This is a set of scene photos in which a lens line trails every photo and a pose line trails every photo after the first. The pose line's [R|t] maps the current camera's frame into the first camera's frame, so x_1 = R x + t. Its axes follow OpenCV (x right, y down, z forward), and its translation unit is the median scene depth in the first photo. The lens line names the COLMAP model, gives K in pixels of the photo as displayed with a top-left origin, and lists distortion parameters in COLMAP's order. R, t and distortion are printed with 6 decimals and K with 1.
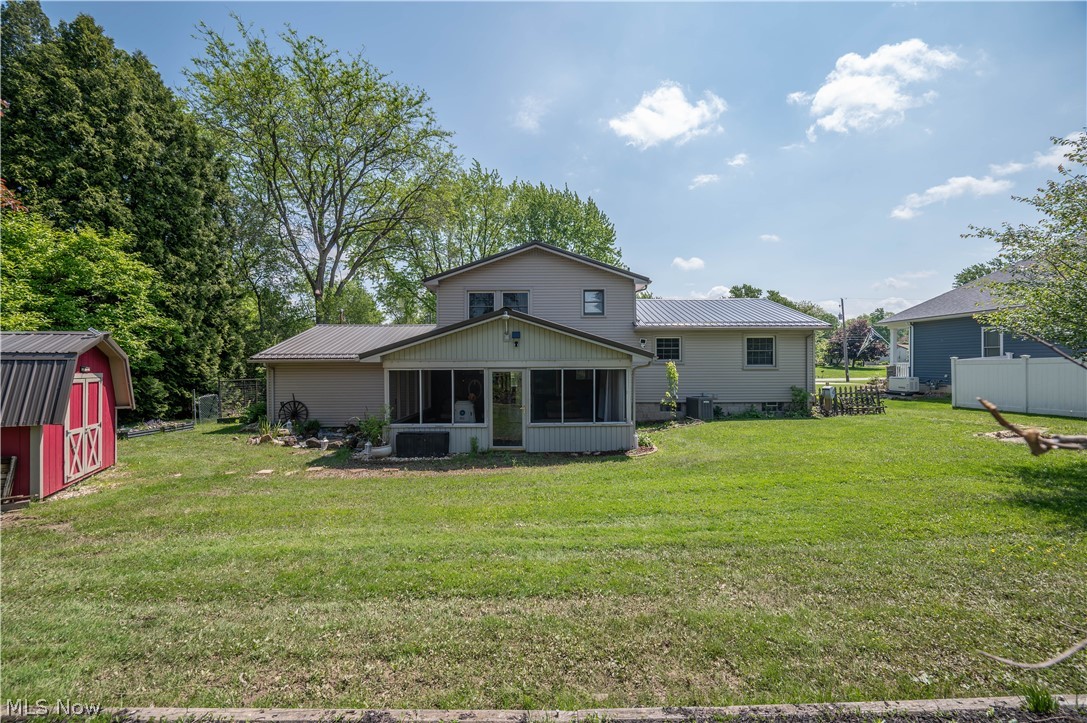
lens RADIAL K [[429.5, 0, 547.0], [0, 429.5, 363.4], [0, 0, 1]] dist [-0.001147, -0.000848]
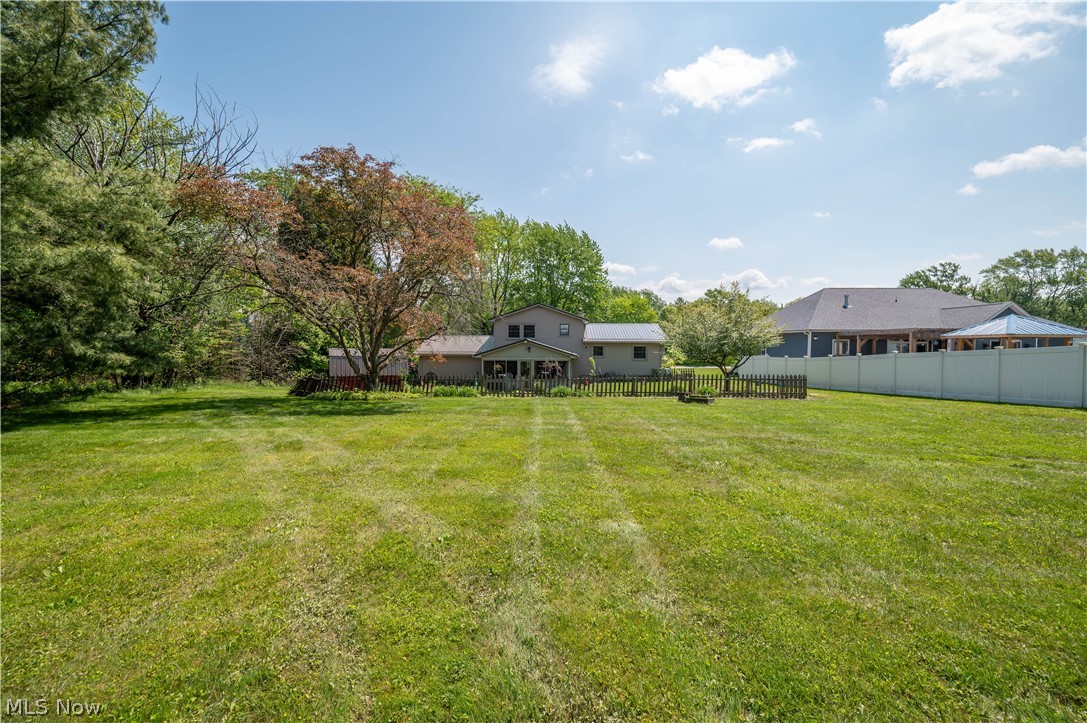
lens RADIAL K [[429.5, 0, 543.2], [0, 429.5, 358.0], [0, 0, 1]] dist [-0.001147, -0.000848]
pose [[0.999290, 0.002954, -0.037573, 0.083710], [-0.002519, 0.999929, 0.011620, -0.023333], [0.037605, -0.011517, 0.999226, -1.215103]]
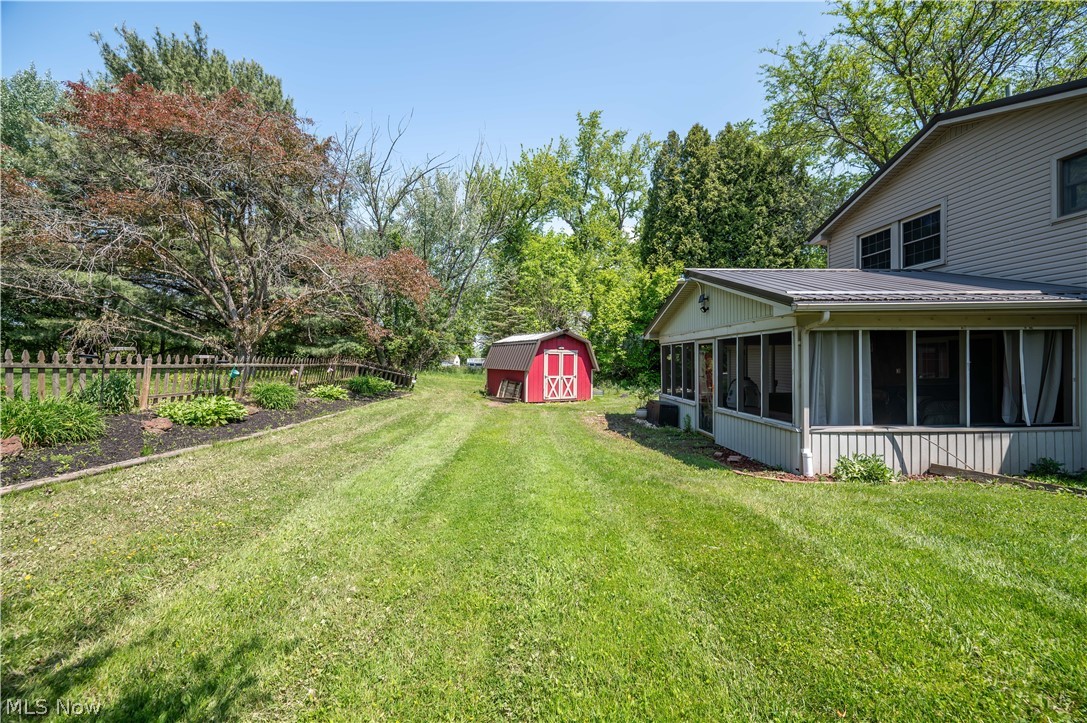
lens RADIAL K [[429.5, 0, 546.1], [0, 429.5, 356.0], [0, 0, 1]] dist [-0.001147, -0.000848]
pose [[0.036058, -0.003804, -0.999342, 0.530734], [0.004494, 0.999983, -0.003644, 0.032059], [0.999340, -0.004360, 0.036074, 0.462466]]
